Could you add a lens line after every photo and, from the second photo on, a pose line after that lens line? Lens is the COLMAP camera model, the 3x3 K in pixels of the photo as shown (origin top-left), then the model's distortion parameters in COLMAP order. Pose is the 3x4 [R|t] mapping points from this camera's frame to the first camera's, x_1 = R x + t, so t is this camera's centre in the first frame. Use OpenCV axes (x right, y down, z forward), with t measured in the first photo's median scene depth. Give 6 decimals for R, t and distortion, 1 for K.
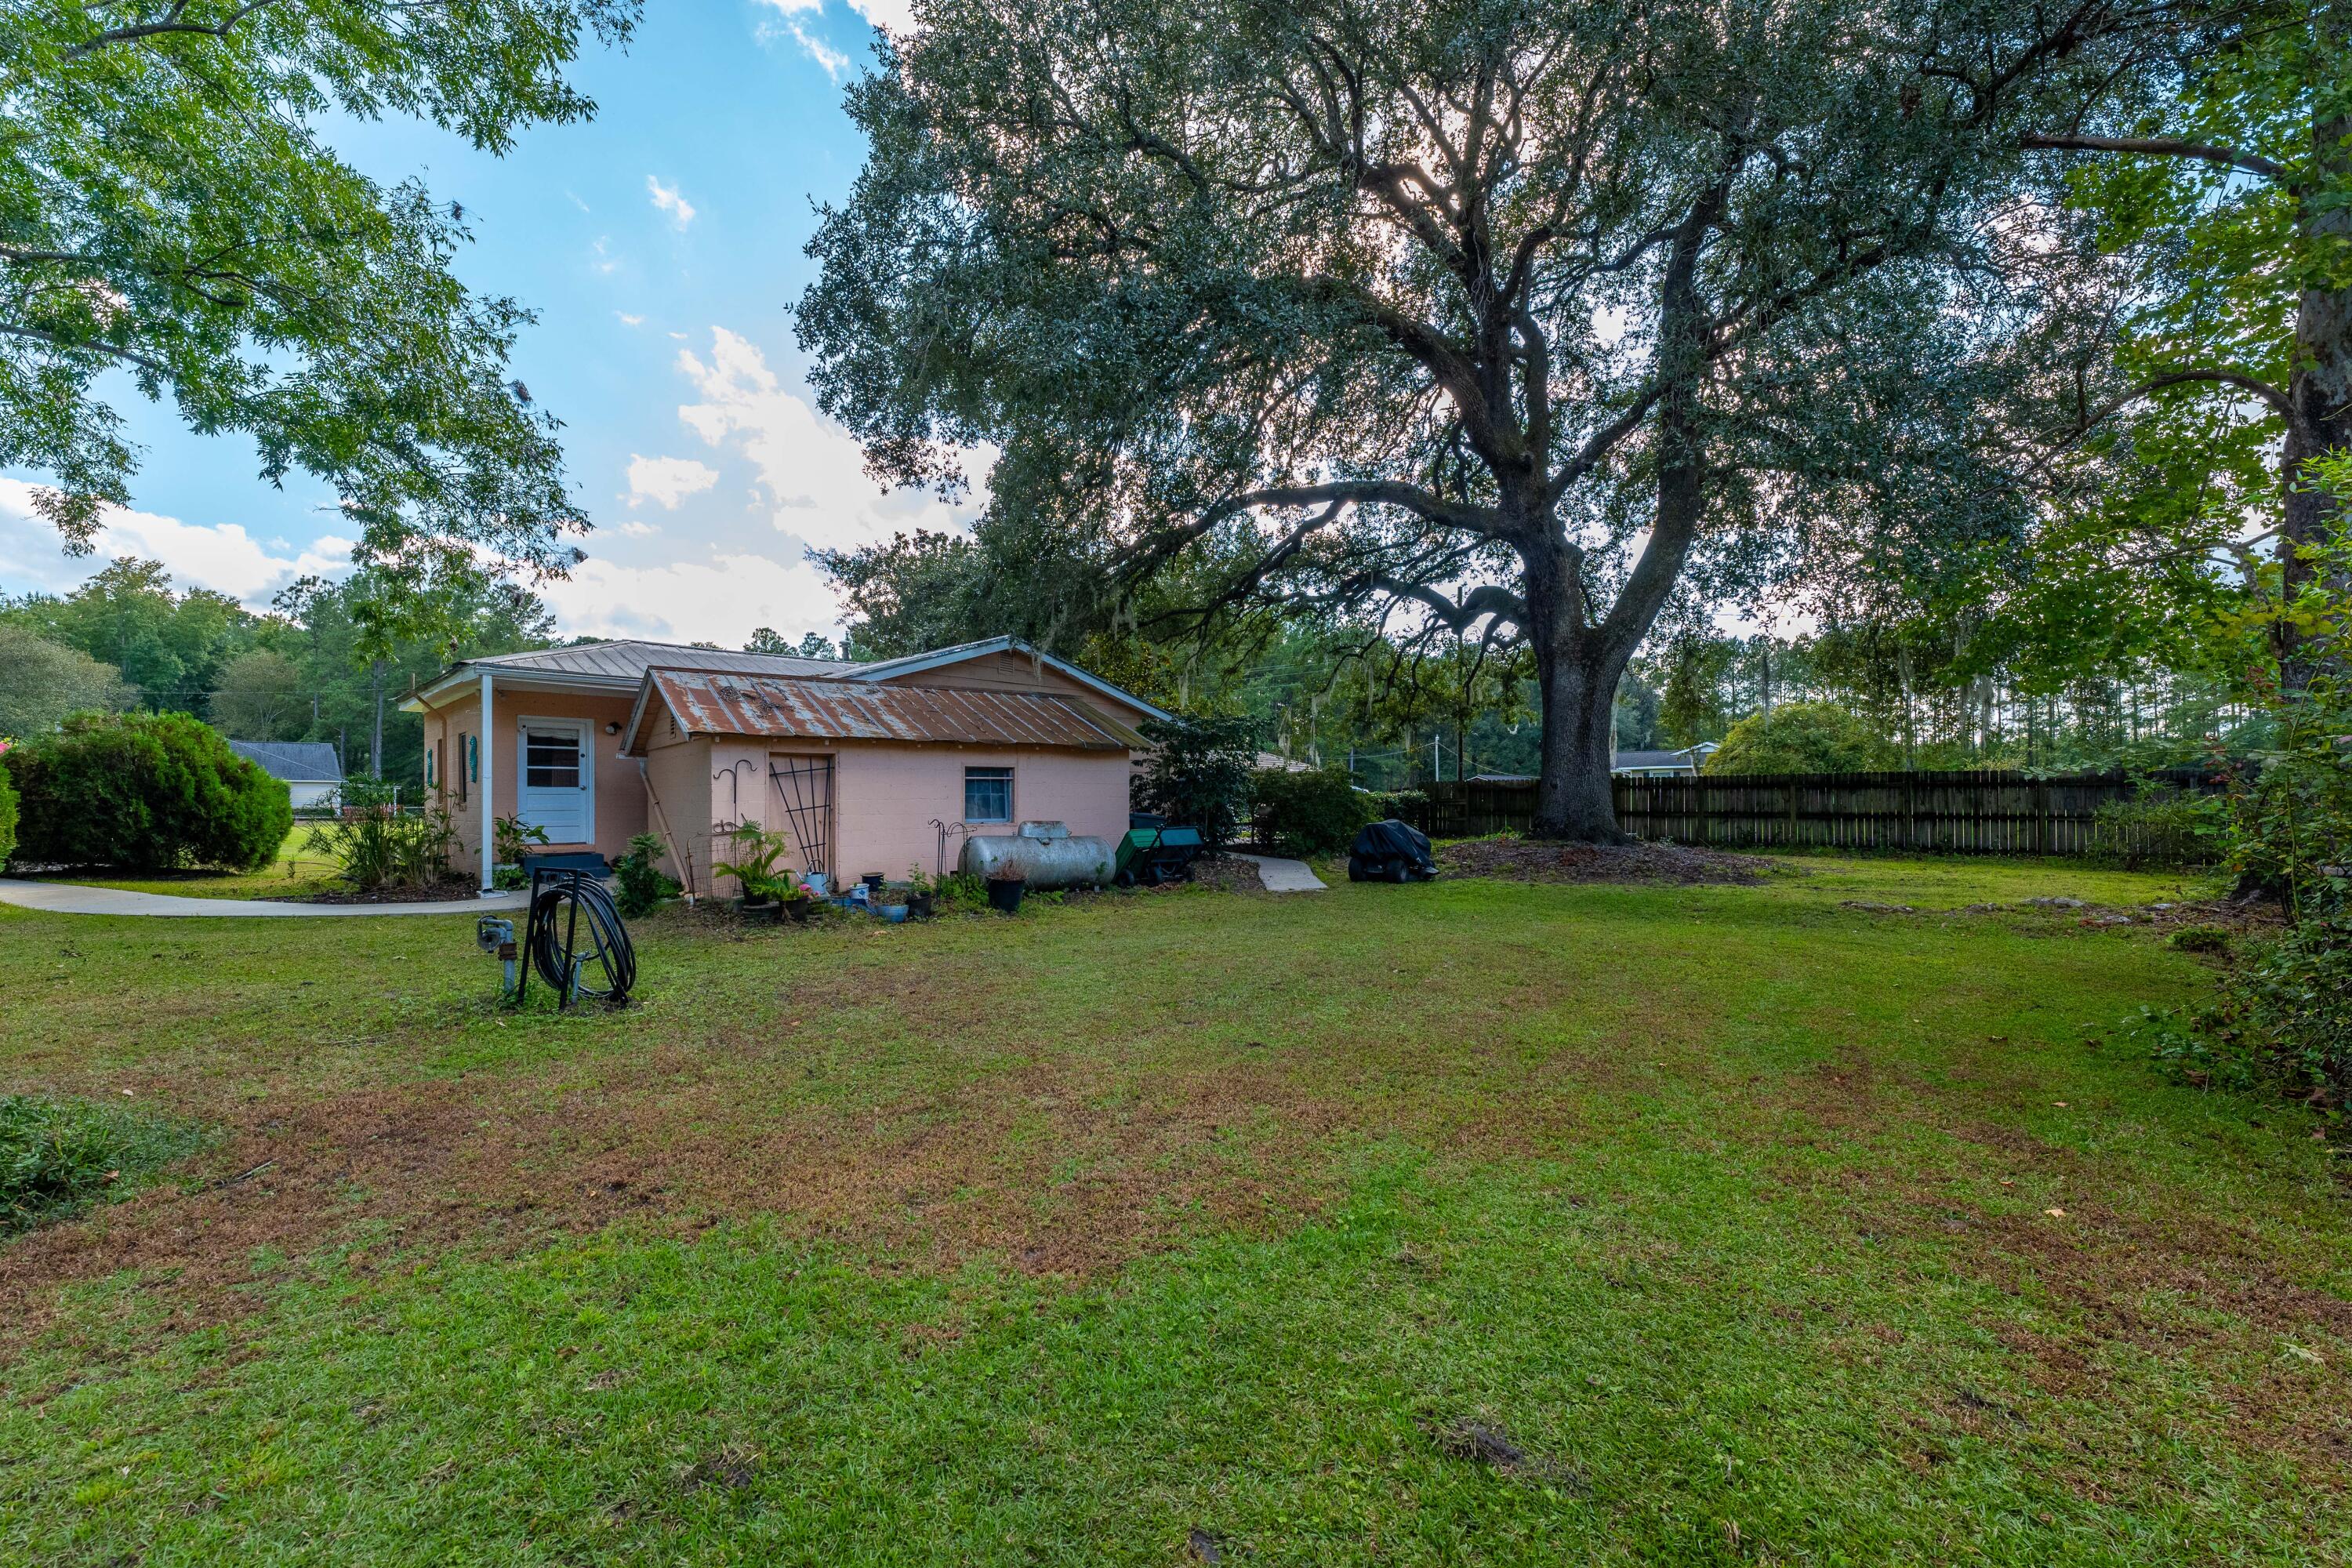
lens RADIAL K [[941.7, 0, 1168.2], [0, 941.7, 788.3], [0, 0, 1]] dist [0.001740, 0.000080]
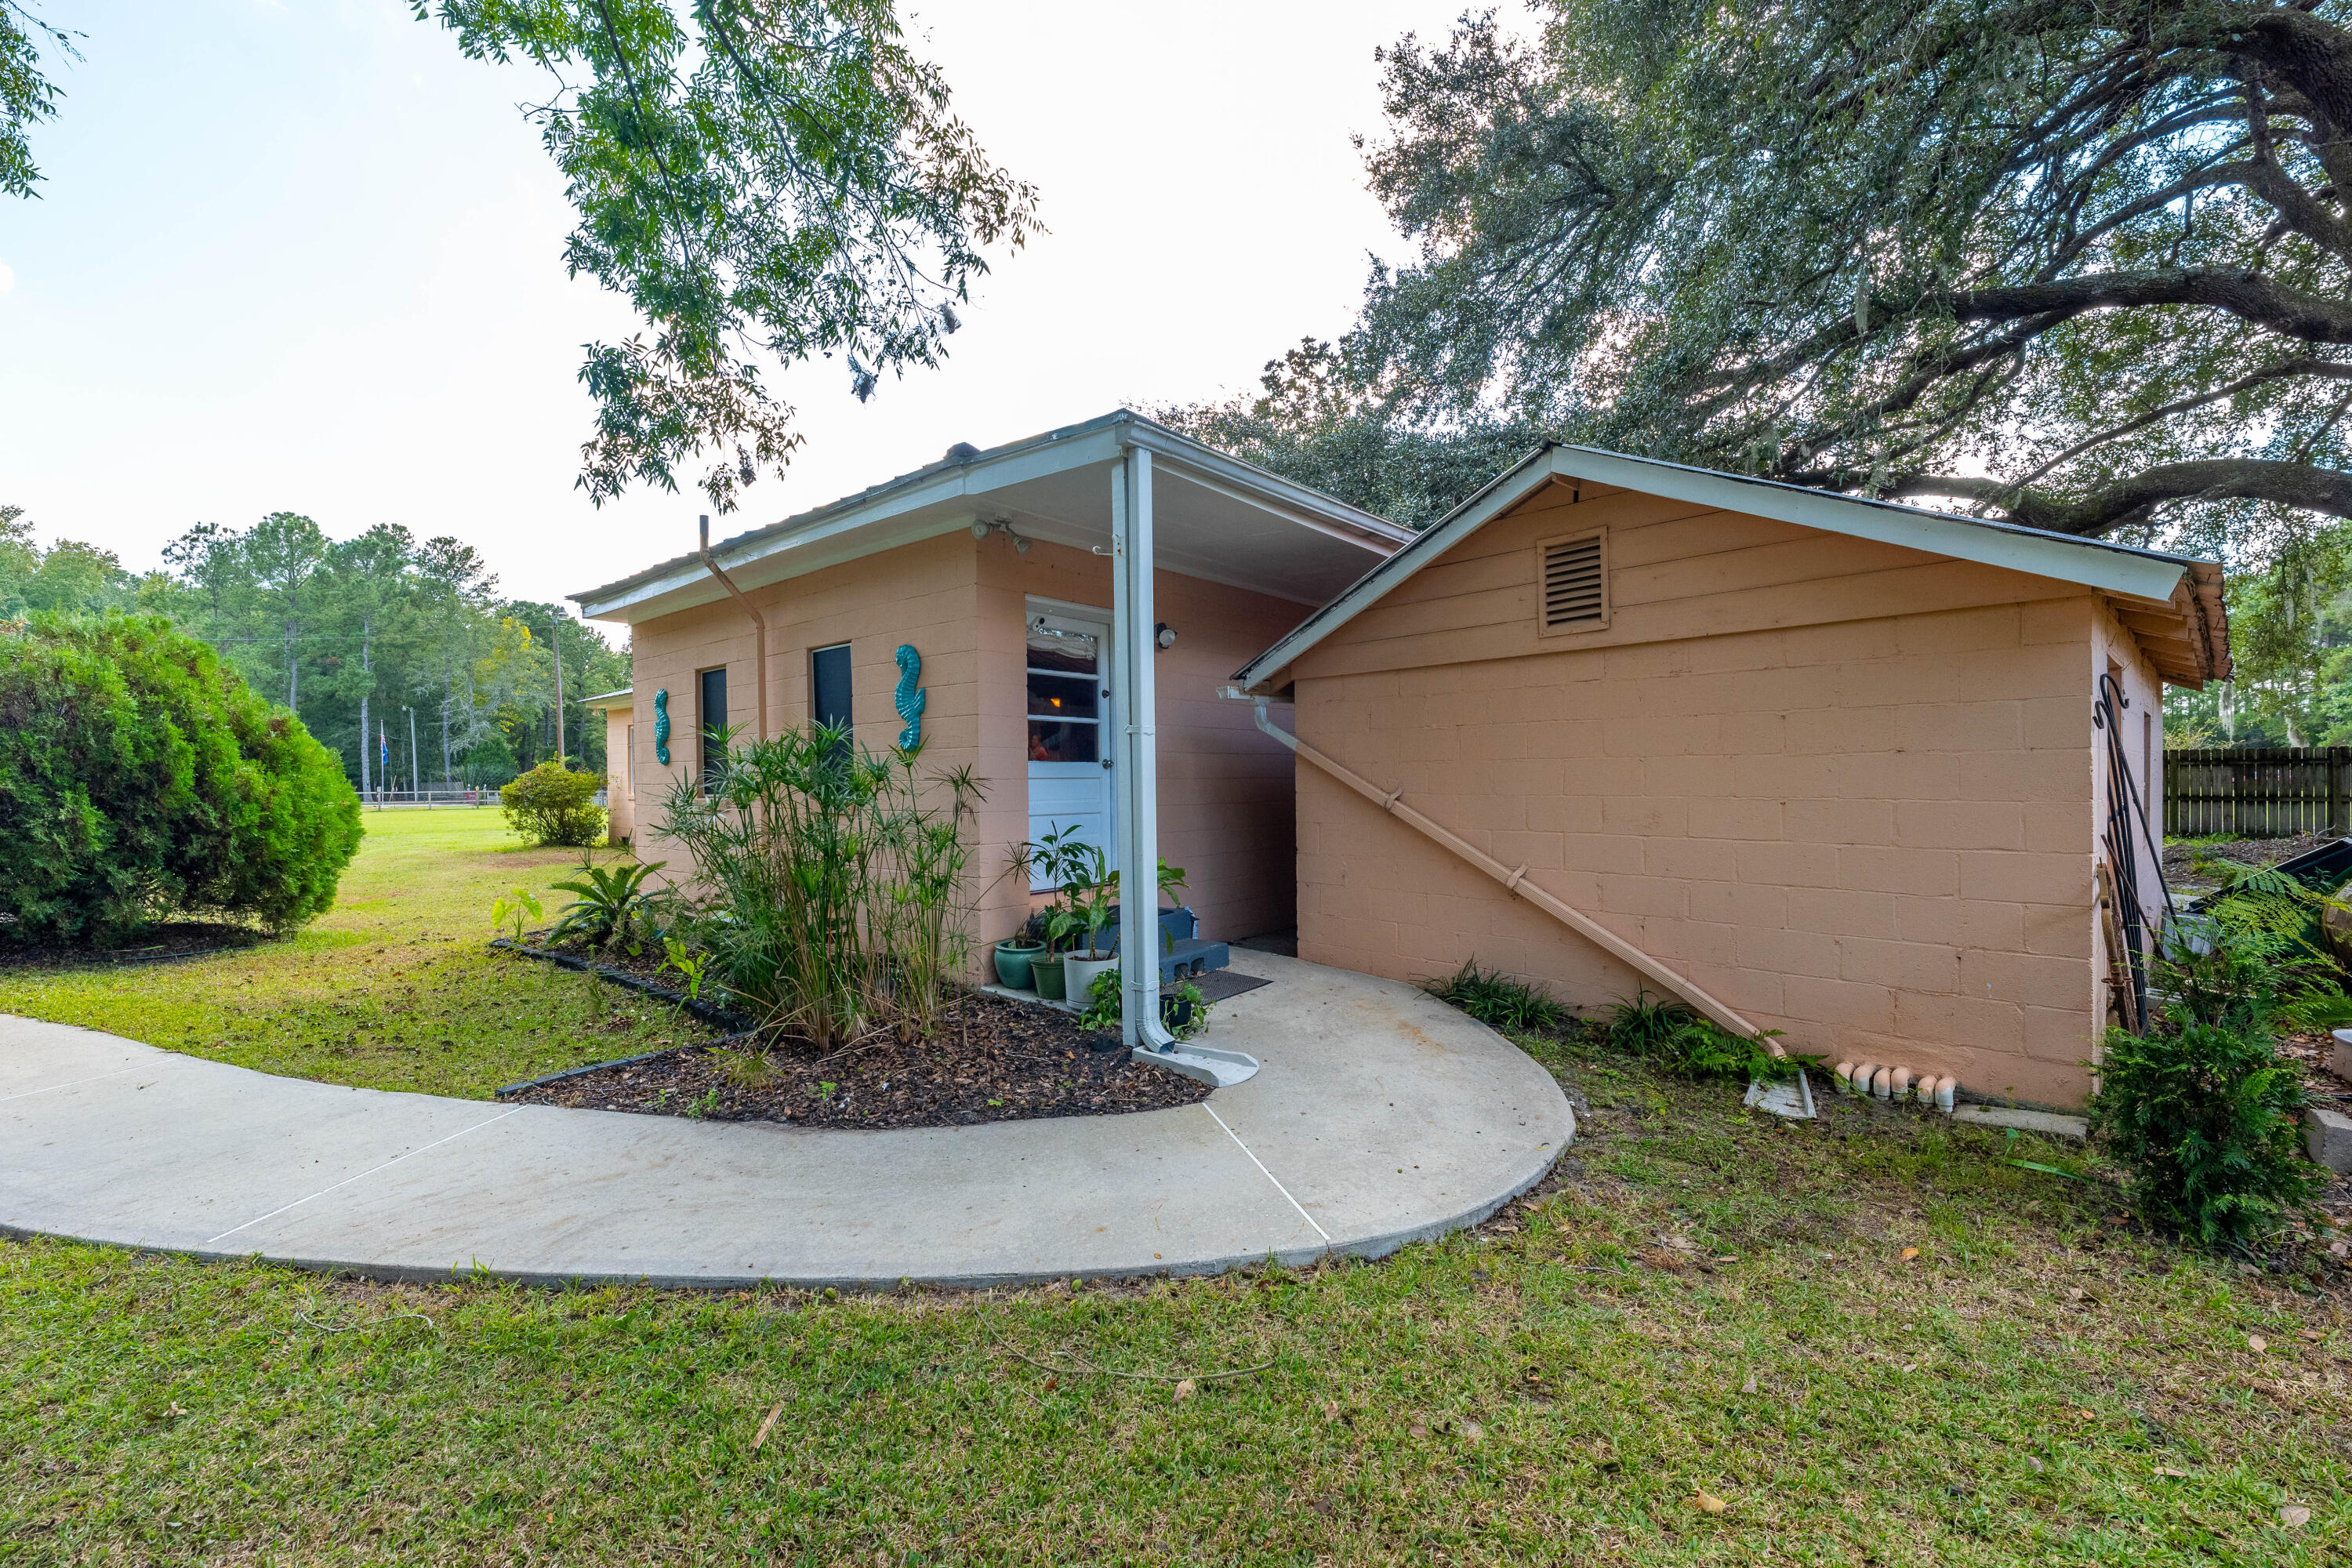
lens RADIAL K [[966.9, 0, 1176.0], [0, 966.9, 784.0], [0, 0, 1]] dist [0.000750, 0.000347]
pose [[0.998488, -0.003960, 0.054829, -0.077798], [0.003009, 0.999844, 0.017423, 0.000158], [-0.054890, -0.017232, 0.998344, 0.066815]]
